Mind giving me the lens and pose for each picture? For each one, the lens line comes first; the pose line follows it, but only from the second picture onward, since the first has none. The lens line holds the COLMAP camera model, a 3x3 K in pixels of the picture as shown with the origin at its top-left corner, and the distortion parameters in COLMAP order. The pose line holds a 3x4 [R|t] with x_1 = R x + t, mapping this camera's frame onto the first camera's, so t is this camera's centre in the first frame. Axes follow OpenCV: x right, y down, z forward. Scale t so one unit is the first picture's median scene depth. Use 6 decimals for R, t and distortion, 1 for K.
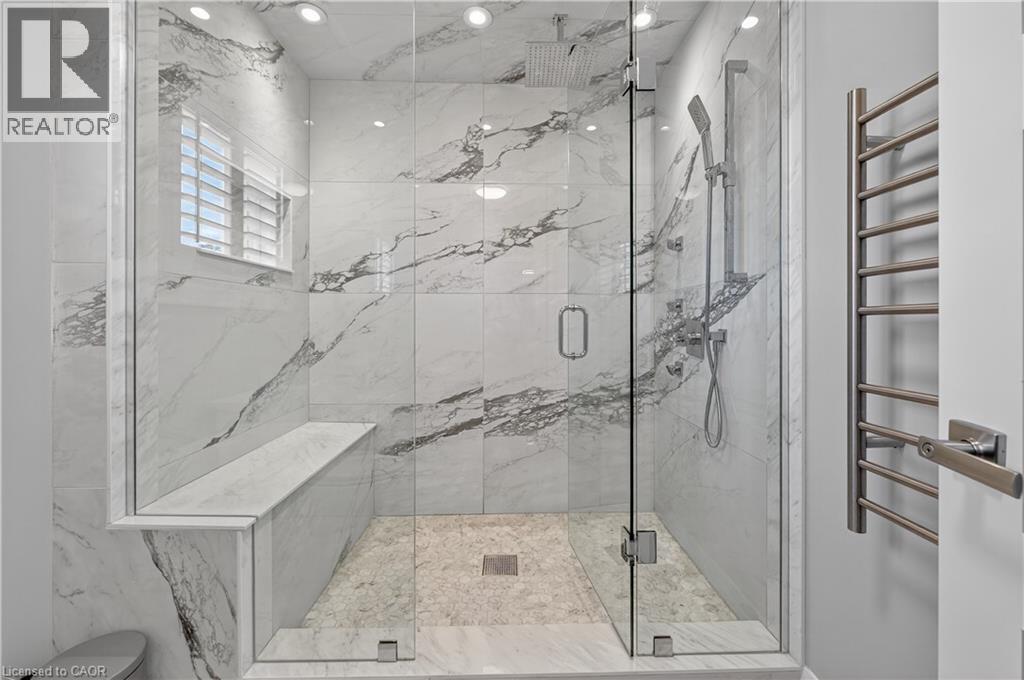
lens RADIAL K [[412.5, 0, 512.9], [0, 412.5, 321.8], [0, 0, 1]] dist [0.004113, -0.004320]
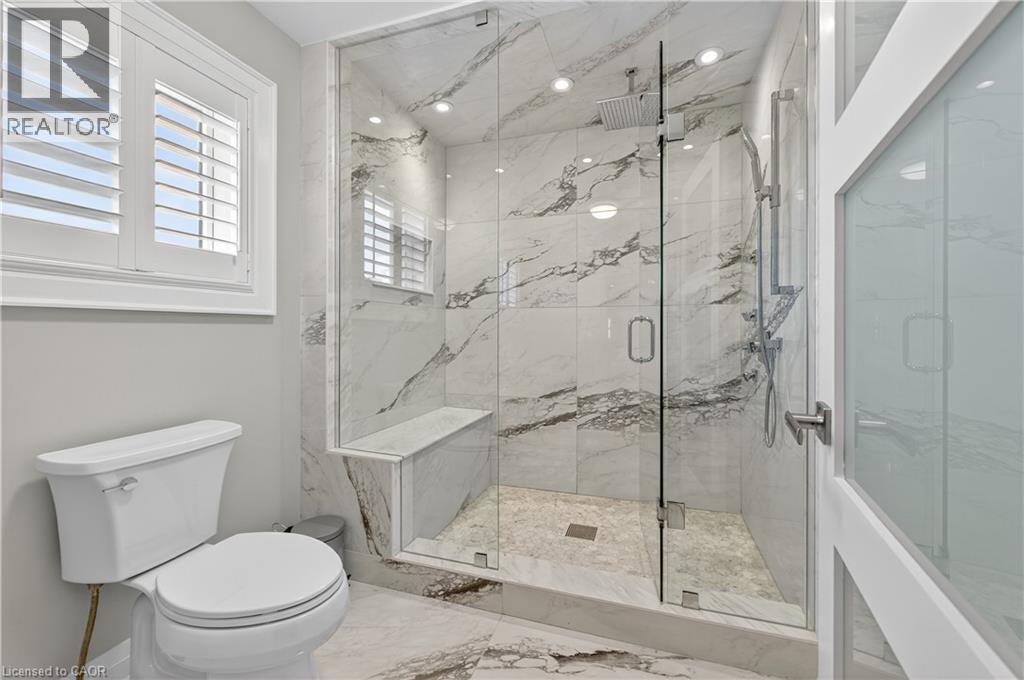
lens RADIAL K [[405.9, 0, 512.9], [0, 405.9, 332.4], [0, 0, 1]] dist [-0.000705, -0.000160]
pose [[0.942328, 0.001058, -0.334690, 0.176006], [-0.000679, 0.999999, 0.001251, 0.003038], [0.334691, -0.000952, 0.942328, -0.186411]]
